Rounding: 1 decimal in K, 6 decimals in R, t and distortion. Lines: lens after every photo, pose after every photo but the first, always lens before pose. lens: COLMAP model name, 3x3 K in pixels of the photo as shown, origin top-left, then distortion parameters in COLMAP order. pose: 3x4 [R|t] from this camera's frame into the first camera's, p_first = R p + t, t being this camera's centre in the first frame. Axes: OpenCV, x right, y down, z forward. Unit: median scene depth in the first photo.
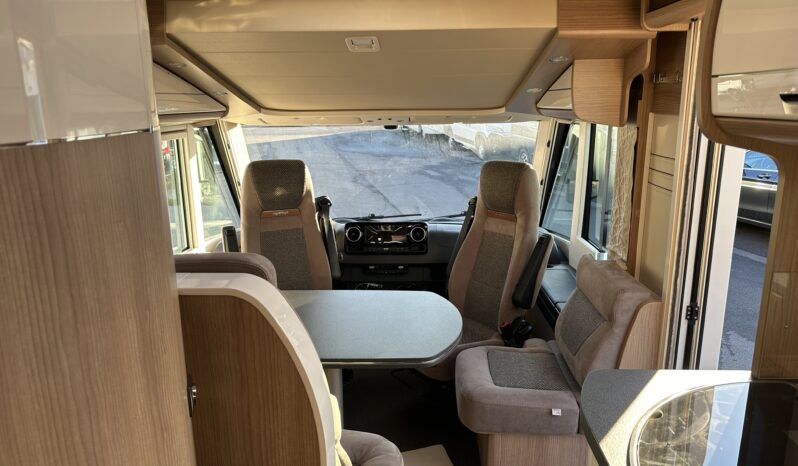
lens RADIAL K [[566.2, 0, 400.4], [0, 566.2, 240.5], [0, 0, 1]] dist [0.170418, -0.318289]
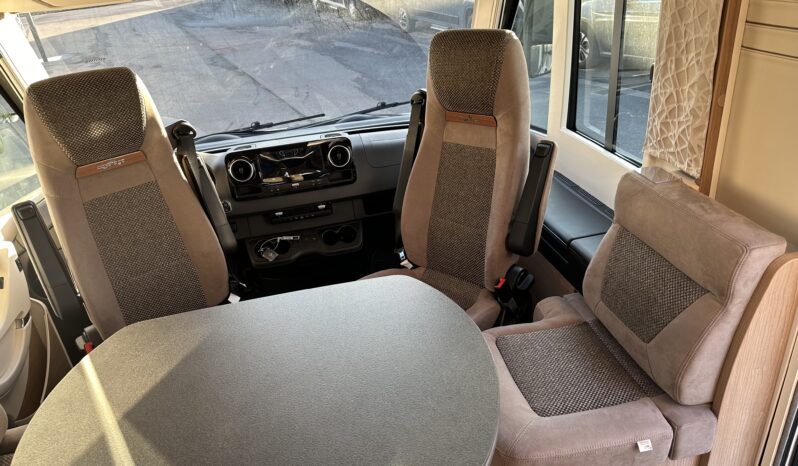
lens RADIAL K [[559.4, 0, 405.0], [0, 559.4, 241.2], [0, 0, 1]] dist [0.115882, -0.179725]
pose [[0.965823, -0.182165, 0.184395, -0.038210], [0.135257, 0.961057, 0.240986, -0.070148], [-0.221114, -0.207809, 0.952851, 0.346019]]
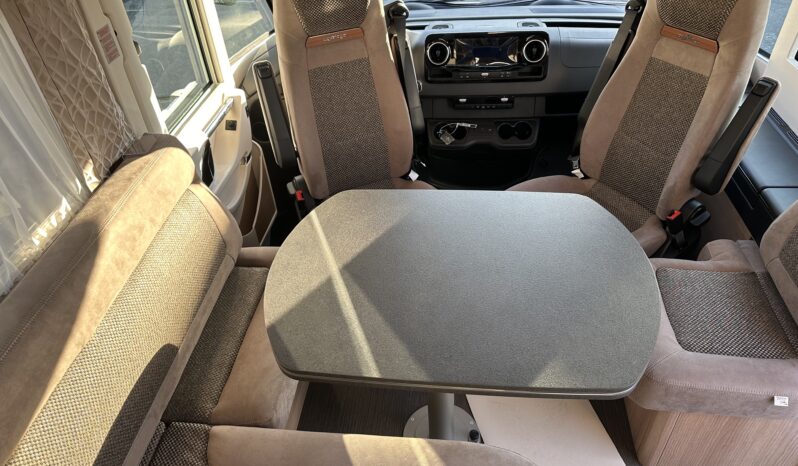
lens RADIAL K [[567.0, 0, 401.0], [0, 567.0, 240.4], [0, 0, 1]] dist [0.081841, -0.113759]
pose [[0.997512, 0.002731, -0.070440, -0.084995], [0.028485, 0.898420, 0.438213, -0.121555], [0.064481, -0.439129, 0.896107, 0.304441]]
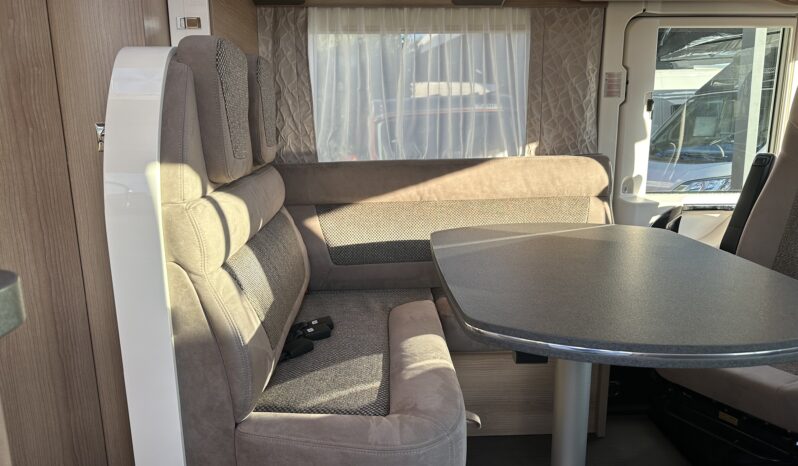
lens RADIAL K [[559.4, 0, 405.0], [0, 559.4, 241.2], [0, 0, 1]] dist [0.115882, -0.179725]
pose [[0.099804, 0.223224, -0.969644, 0.290710], [-0.234041, 0.952435, 0.195173, 0.037423], [0.967091, 0.207457, 0.147300, 0.510637]]
